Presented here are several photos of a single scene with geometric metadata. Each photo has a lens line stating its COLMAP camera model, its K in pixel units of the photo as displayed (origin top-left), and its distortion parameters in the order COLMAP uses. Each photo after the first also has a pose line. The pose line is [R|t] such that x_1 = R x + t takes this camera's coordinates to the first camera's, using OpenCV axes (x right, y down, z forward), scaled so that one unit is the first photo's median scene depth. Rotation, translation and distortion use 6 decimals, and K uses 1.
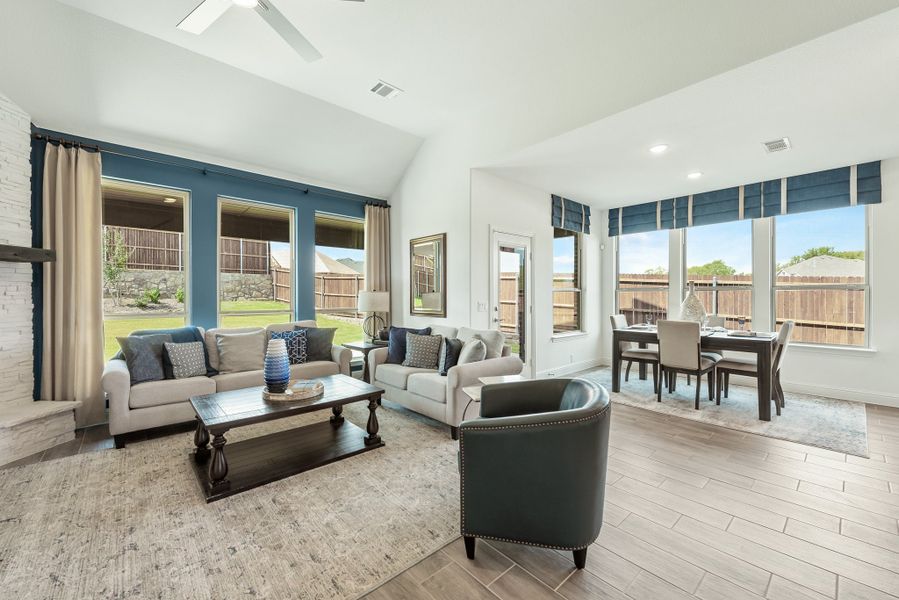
lens RADIAL K [[361.2, 0, 450.7], [0, 361.2, 297.8], [0, 0, 1]] dist [0.003225, -0.001428]
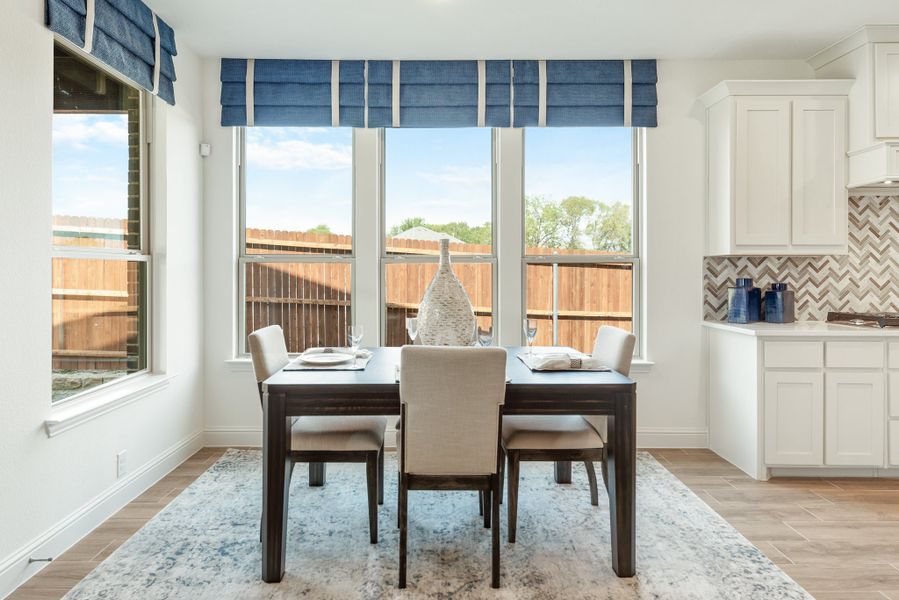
lens RADIAL K [[558.2, 0, 435.0], [0, 558.2, 270.2], [0, 0, 1]] dist [0.024922, -0.015149]
pose [[0.667803, 0.004071, 0.744327, 0.150980], [0.000013, 0.999985, -0.005481, -0.005842], [-0.744338, 0.003670, 0.667793, 0.464476]]
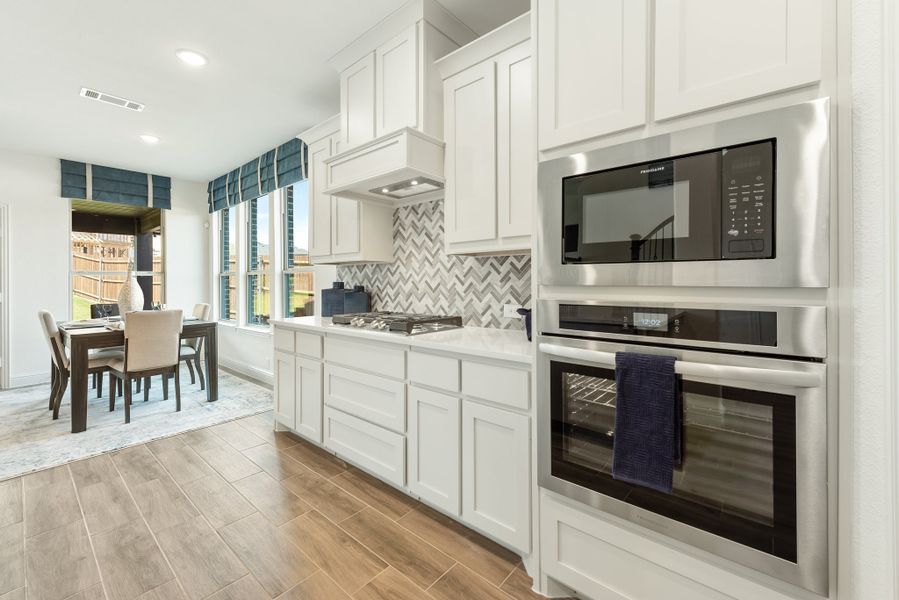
lens RADIAL K [[374.3, 0, 439.4], [0, 374.3, 282.7], [0, 0, 1]] dist [0.007122, -0.002866]
pose [[0.993205, -0.003263, 0.116332, 1.009538], [0.003642, 0.999989, -0.003043, 0.003971], [-0.116320, 0.003446, 0.993206, 0.038049]]
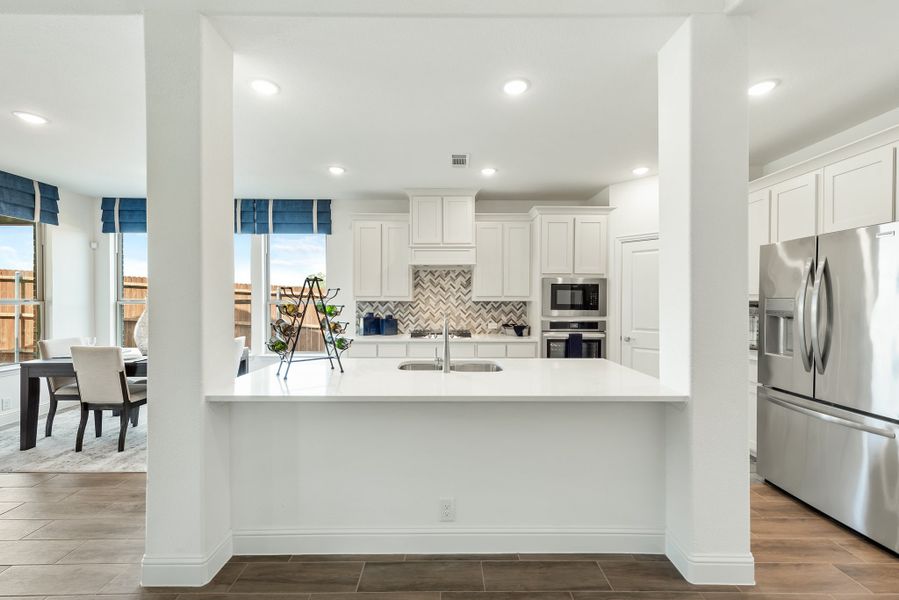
lens RADIAL K [[374.3, 0, 453.6], [0, 374.3, 302.0], [0, 0, 1]] dist [0.007122, -0.002866]
pose [[0.657601, -0.001105, 0.753366, 0.372376], [0.000000, 0.999999, 0.001467, -0.026422], [-0.753367, -0.000965, 0.657600, -0.103818]]
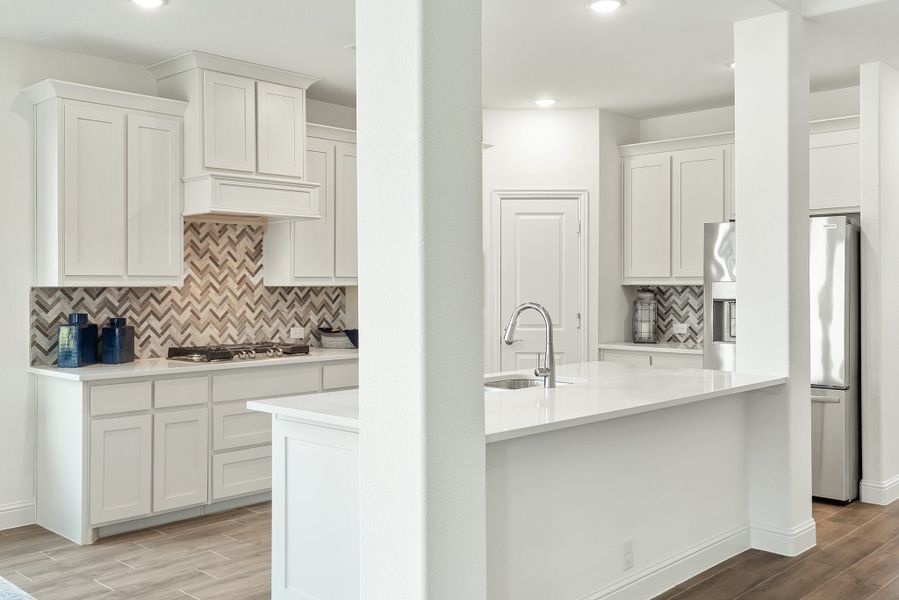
lens RADIAL K [[854.1, 0, 430.5], [0, 854.1, 284.6], [0, 0, 1]] dist [0.014752, 0.000000]
pose [[-0.075335, 0.001153, 0.997158, 0.001952], [0.003458, 0.999994, -0.000895, -0.027689], [-0.997152, 0.003381, -0.075339, 0.343572]]
